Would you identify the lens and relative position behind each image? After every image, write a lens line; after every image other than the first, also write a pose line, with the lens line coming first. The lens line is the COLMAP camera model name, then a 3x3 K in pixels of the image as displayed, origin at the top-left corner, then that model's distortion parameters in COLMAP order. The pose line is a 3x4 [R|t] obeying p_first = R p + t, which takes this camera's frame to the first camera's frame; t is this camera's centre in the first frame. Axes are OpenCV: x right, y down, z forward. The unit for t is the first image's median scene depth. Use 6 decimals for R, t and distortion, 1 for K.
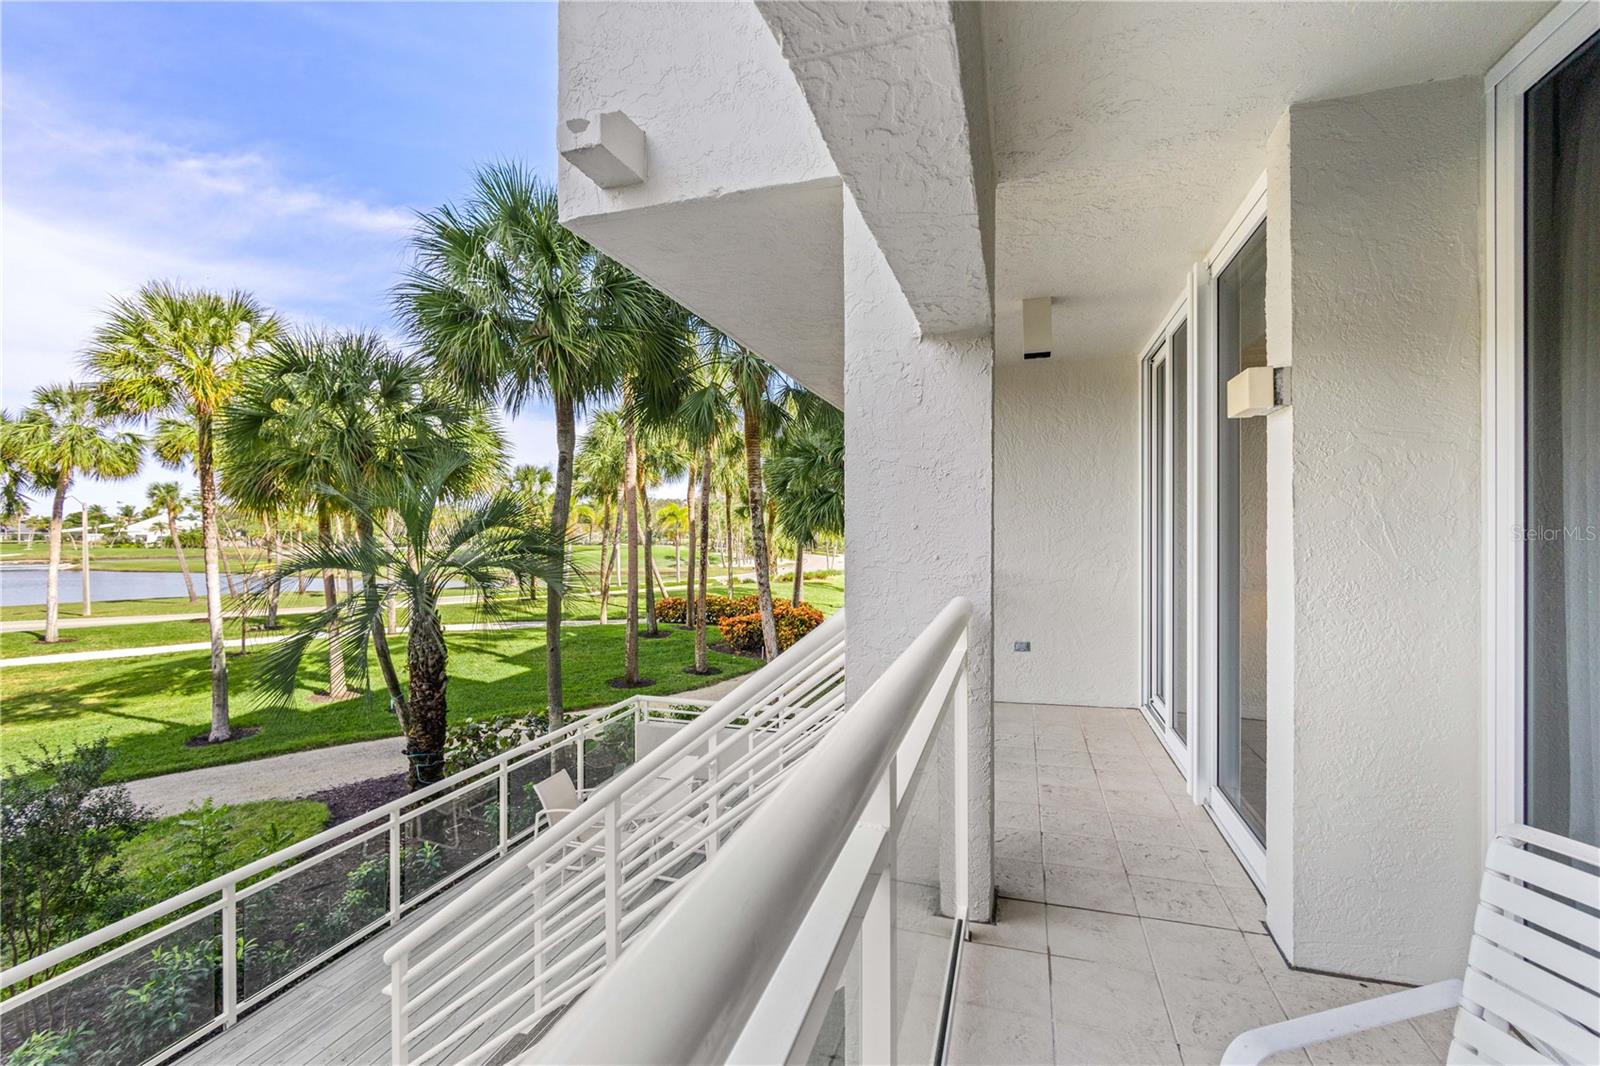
lens RADIAL K [[692.5, 0, 803.6], [0, 692.5, 523.4], [0, 0, 1]] dist [-0.007608, 0.002268]
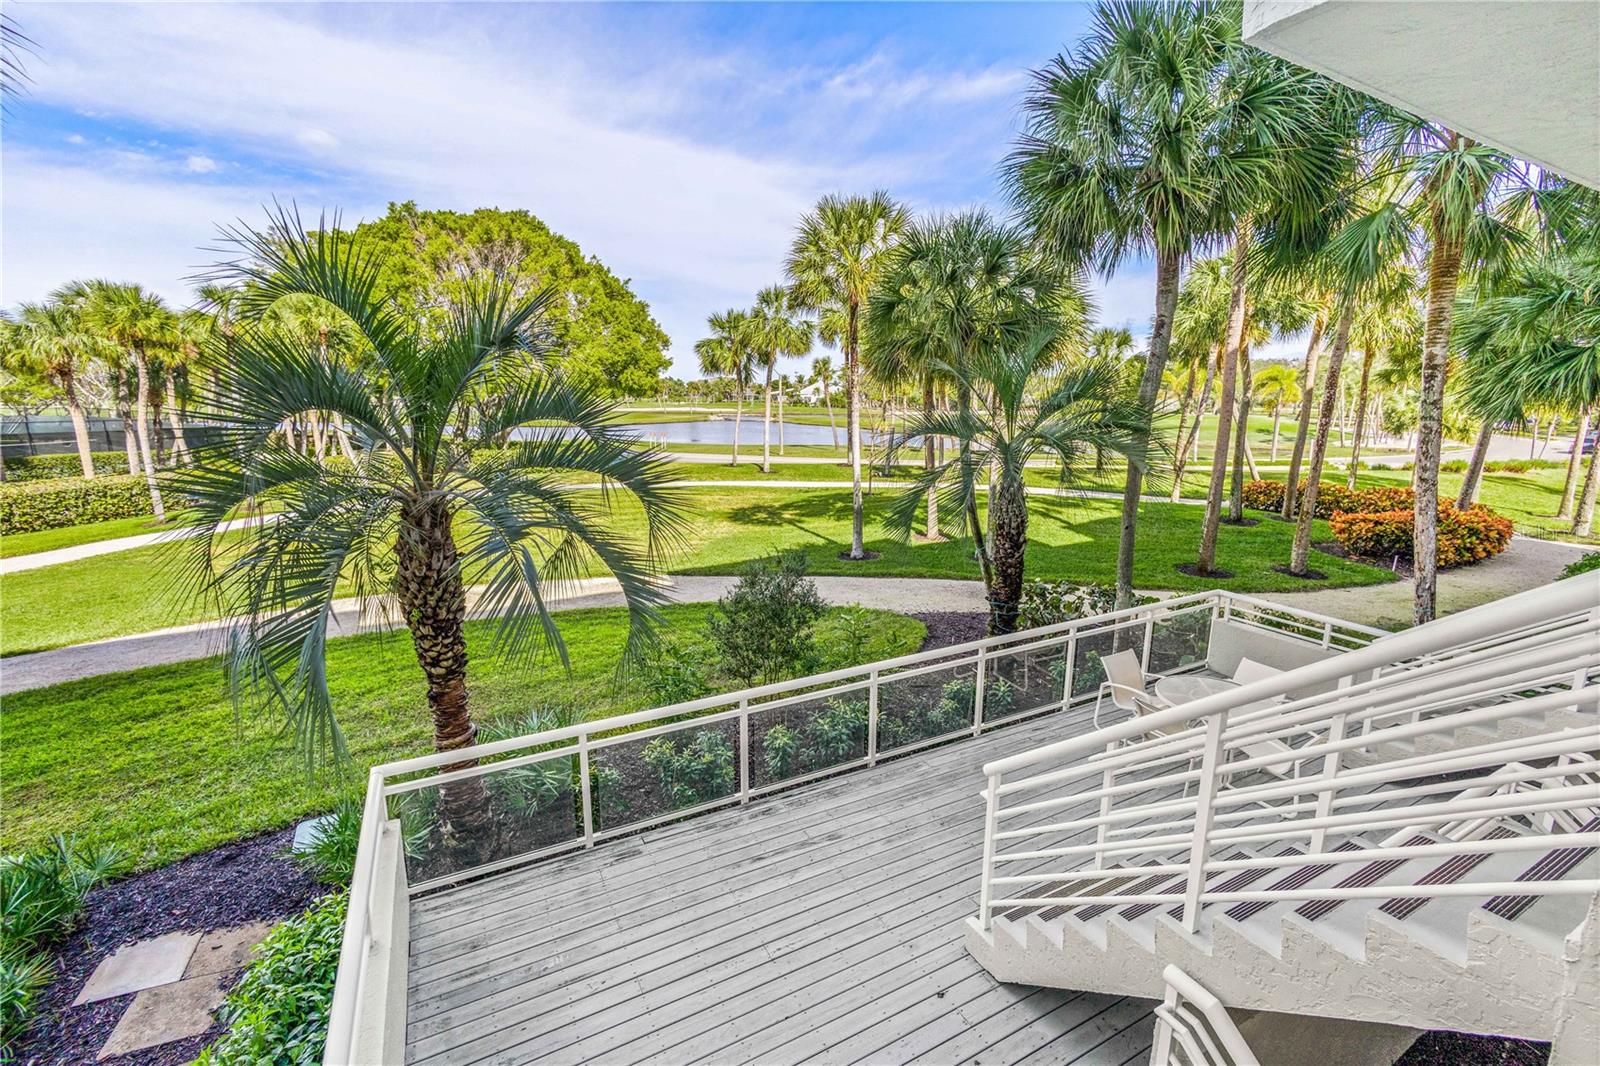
lens RADIAL K [[692.5, 0, 797.4], [0, 692.5, 534.3], [0, 0, 1]] dist [-0.007608, 0.002268]
pose [[0.712550, 0.146994, -0.686050, -0.020601], [-0.001523, 0.978129, 0.207993, -0.008412], [0.701619, -0.147161, 0.697190, -0.005468]]
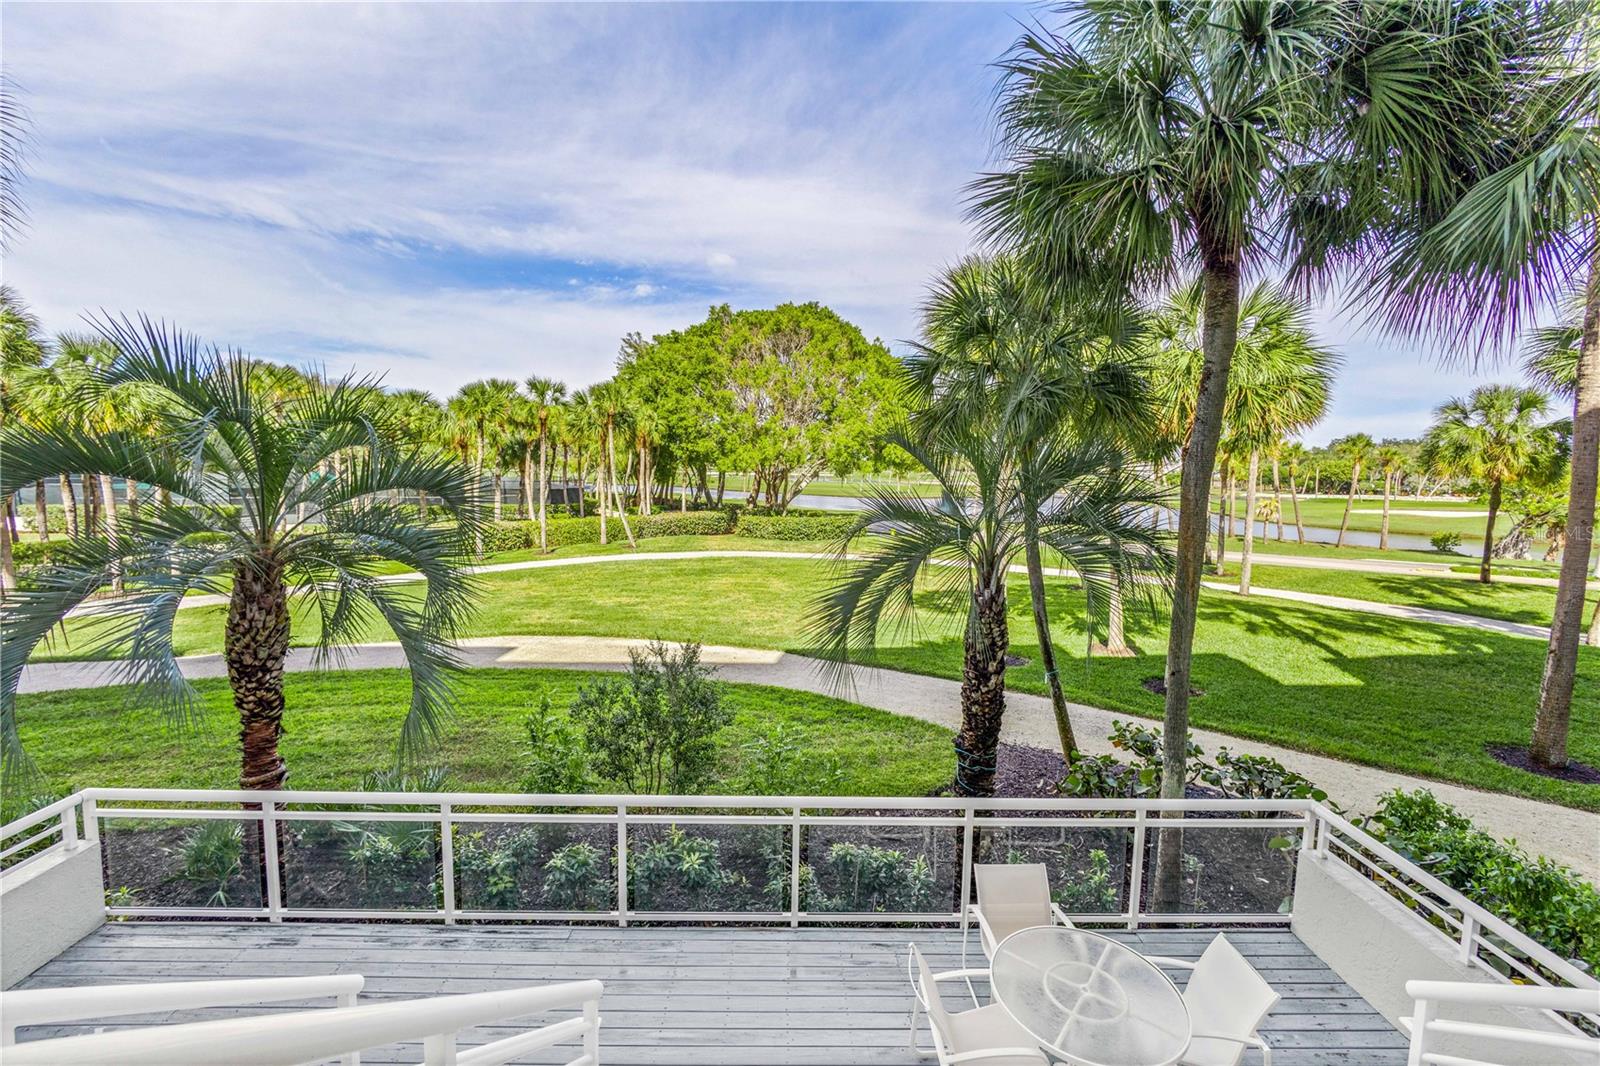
lens RADIAL K [[692.5, 0, 801.0], [0, 692.5, 535.4], [0, 0, 1]] dist [-0.007608, 0.002268]
pose [[0.316615, 0.107414, -0.942453, 0.103731], [-0.011858, 0.993938, 0.109298, -0.011177], [0.948480, -0.023430, 0.315969, 0.391167]]
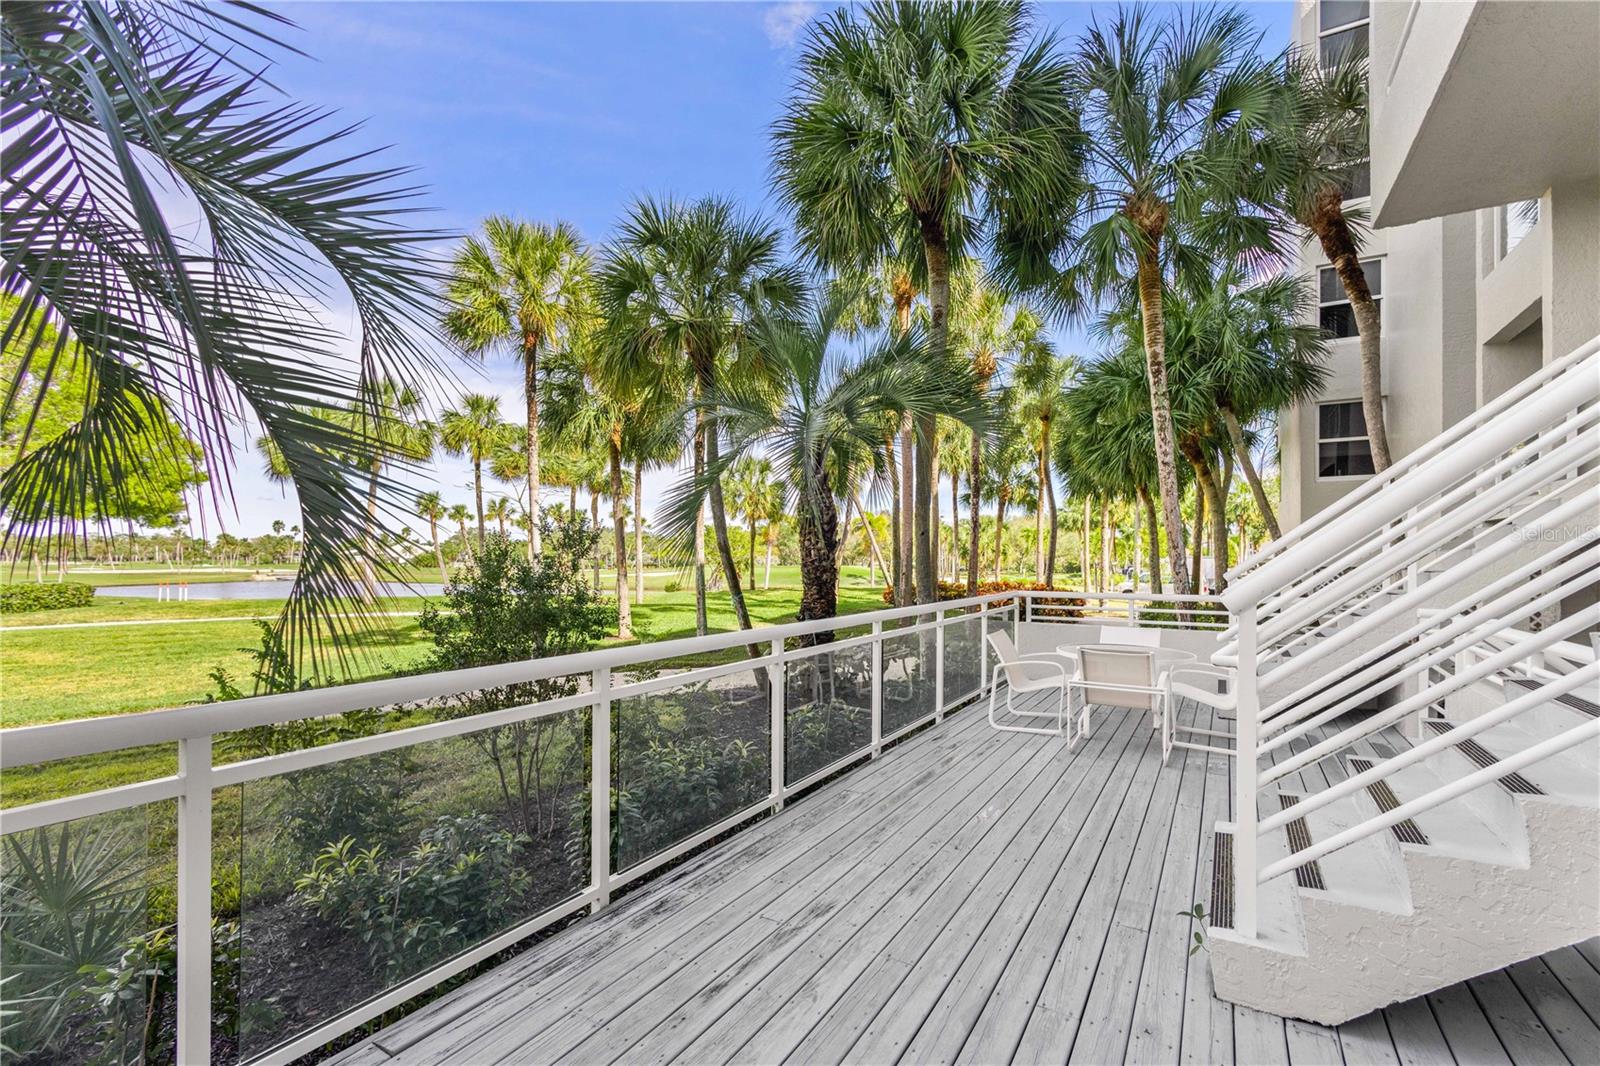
lens RADIAL K [[692.5, 0, 789.4], [0, 692.5, 578.0], [0, 0, 1]] dist [-0.007608, 0.002268]
pose [[0.968770, 0.012762, -0.247632, -0.259136], [-0.005254, 0.999507, 0.030958, 0.178104], [0.247905, -0.028690, 0.968359, 0.085325]]
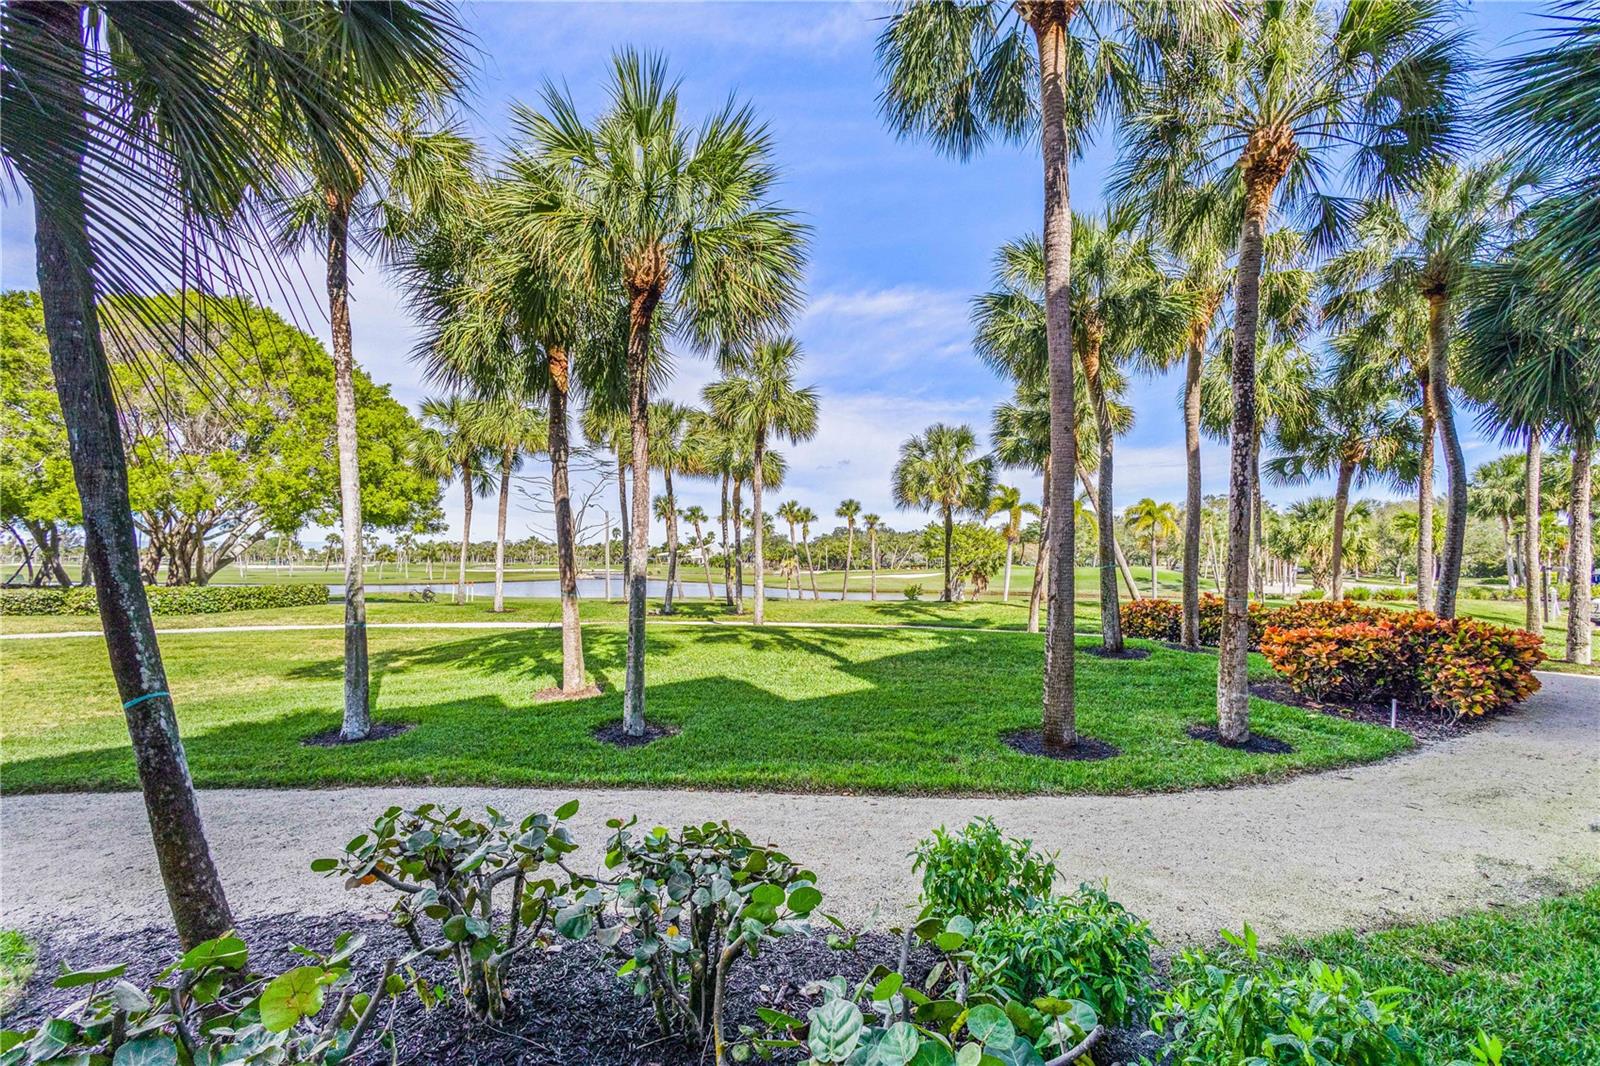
lens RADIAL K [[692.5, 0, 805.5], [0, 692.5, 560.1], [0, 0, 1]] dist [-0.007608, 0.002268]
pose [[0.800867, 0.004122, -0.598829, -0.176690], [-0.000744, 0.999982, 0.005889, 0.172079], [0.598842, -0.004271, 0.800856, 0.851922]]
